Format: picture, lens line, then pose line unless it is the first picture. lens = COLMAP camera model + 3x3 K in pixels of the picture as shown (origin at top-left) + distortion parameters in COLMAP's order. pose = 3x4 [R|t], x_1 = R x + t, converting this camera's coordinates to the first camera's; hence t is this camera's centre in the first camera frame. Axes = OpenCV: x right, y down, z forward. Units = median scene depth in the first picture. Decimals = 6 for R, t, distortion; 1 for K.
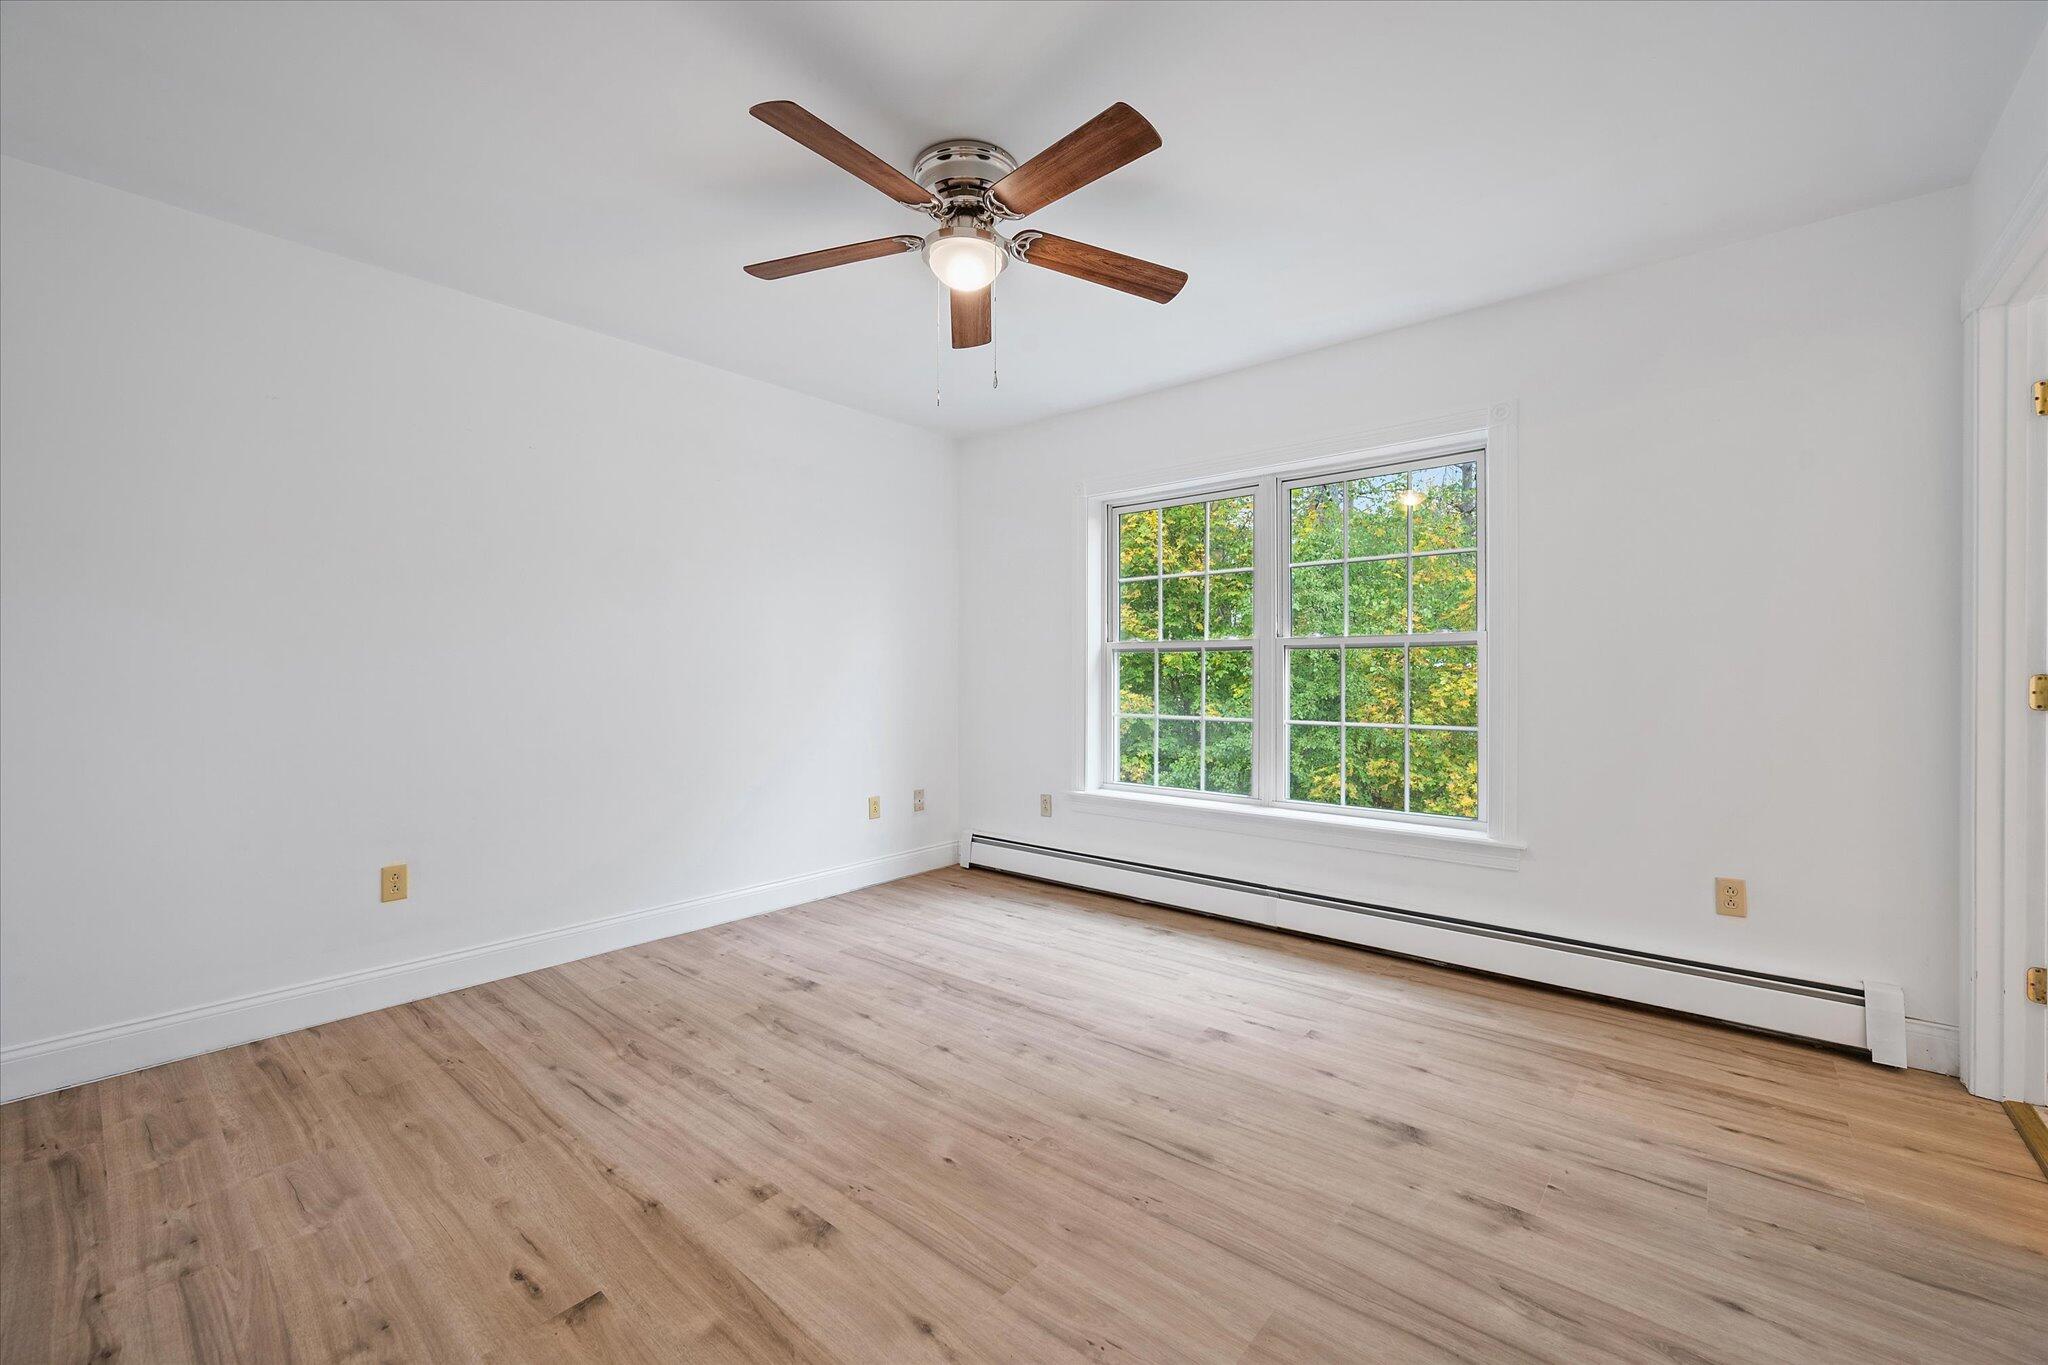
lens RADIAL K [[810.1, 0, 1024.0], [0, 810.1, 682.5], [0, 0, 1]] dist [0.000277, 0.000082]
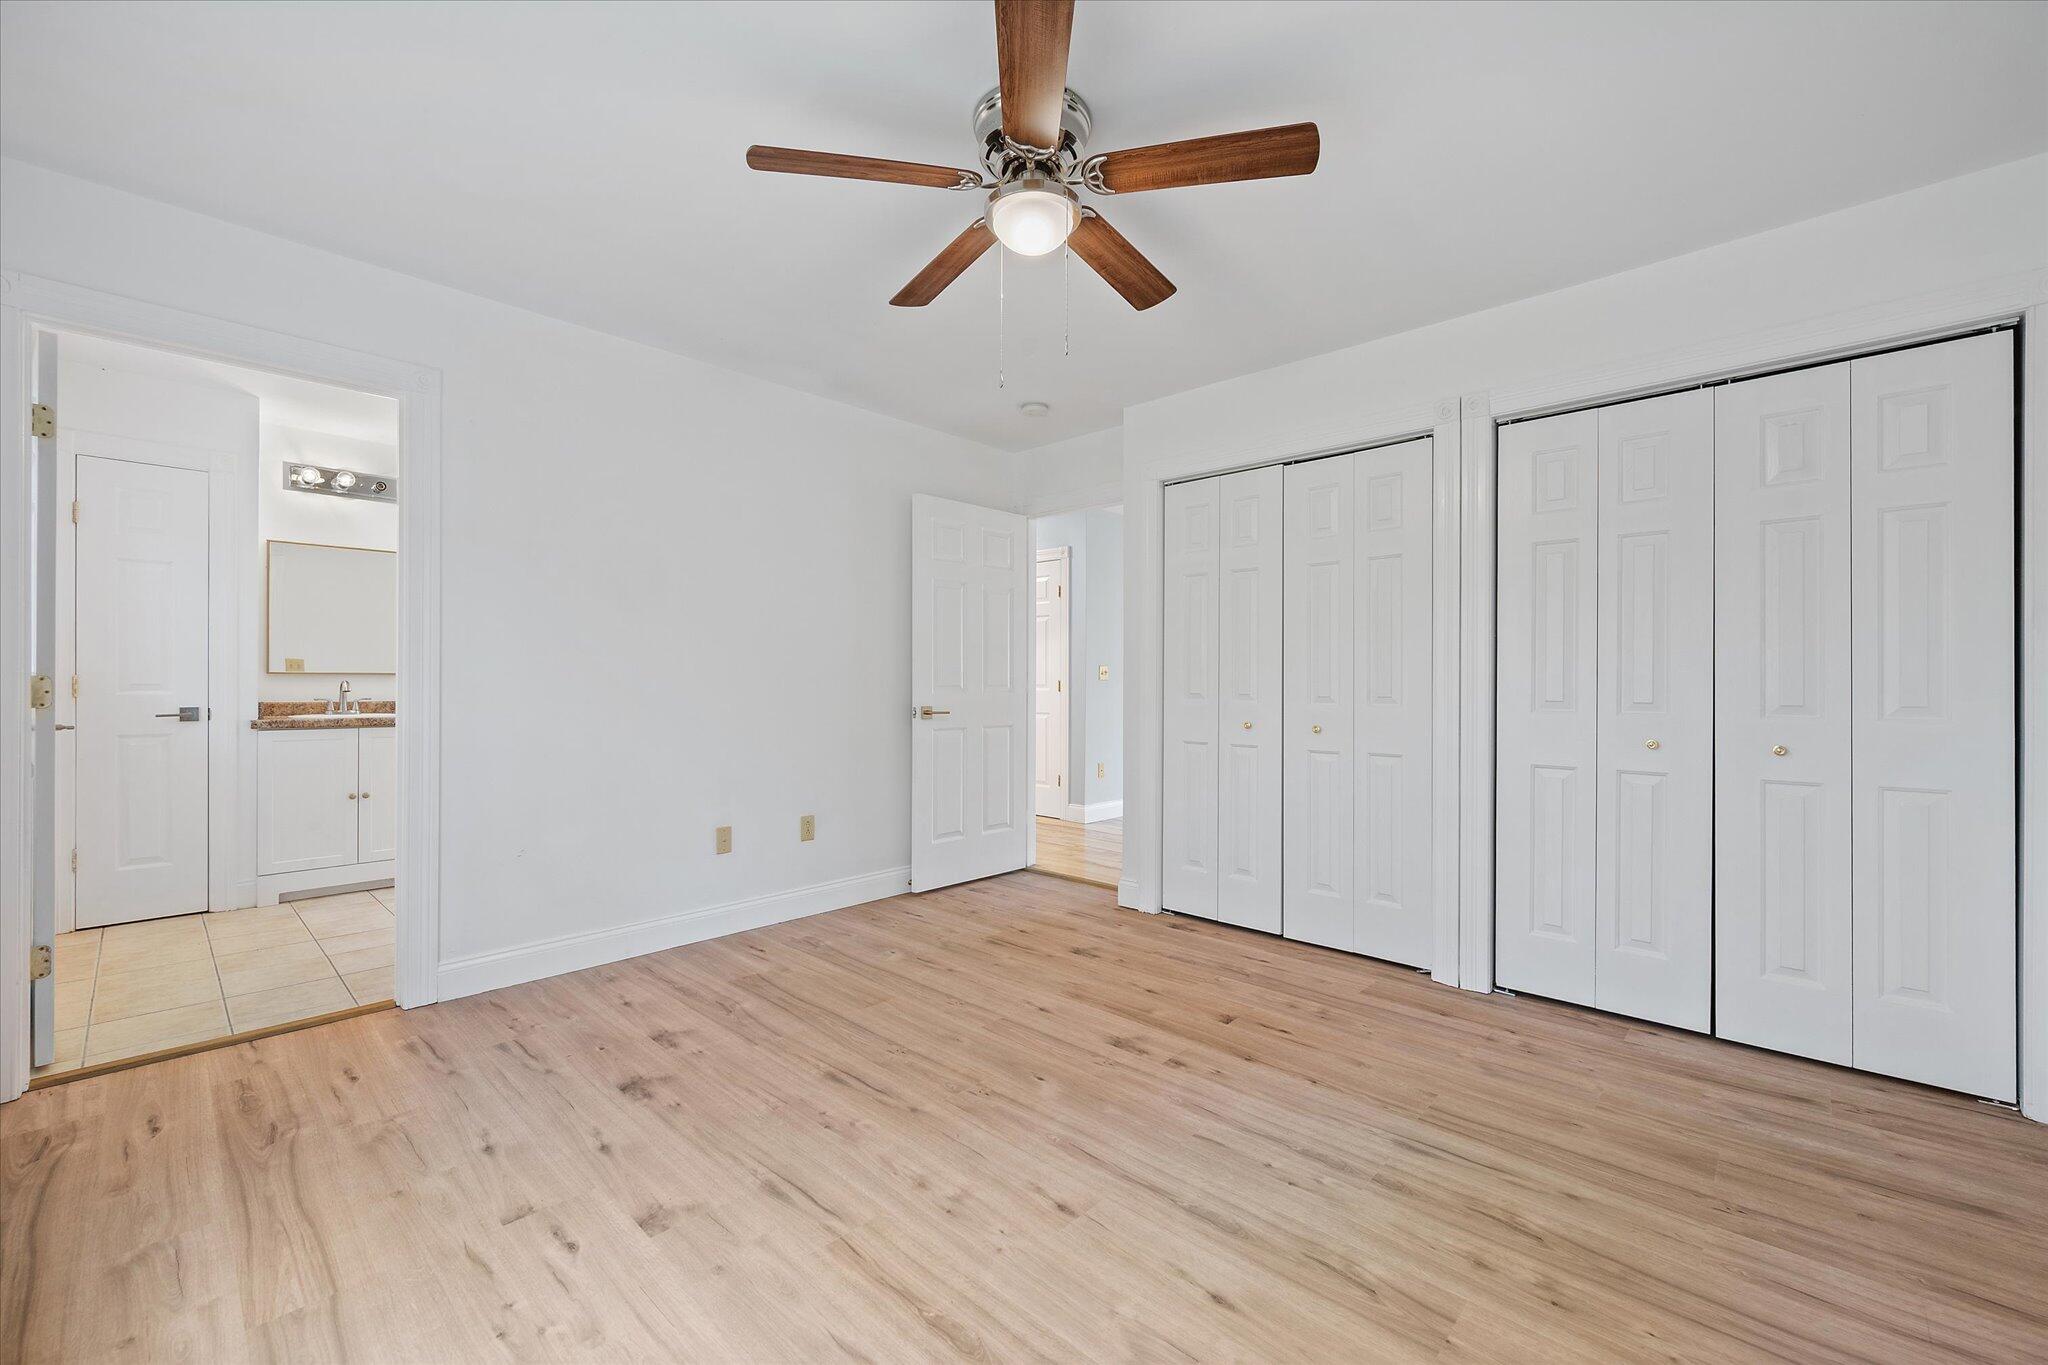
lens RADIAL K [[810.1, 0, 1024.0], [0, 810.1, 682.5], [0, 0, 1]] dist [0.000277, 0.000082]
pose [[-0.998879, -0.003551, 0.047204, -0.113125], [-0.002768, 0.999858, 0.016639, -0.022831], [-0.047257, 0.016490, -0.998747, 2.012664]]
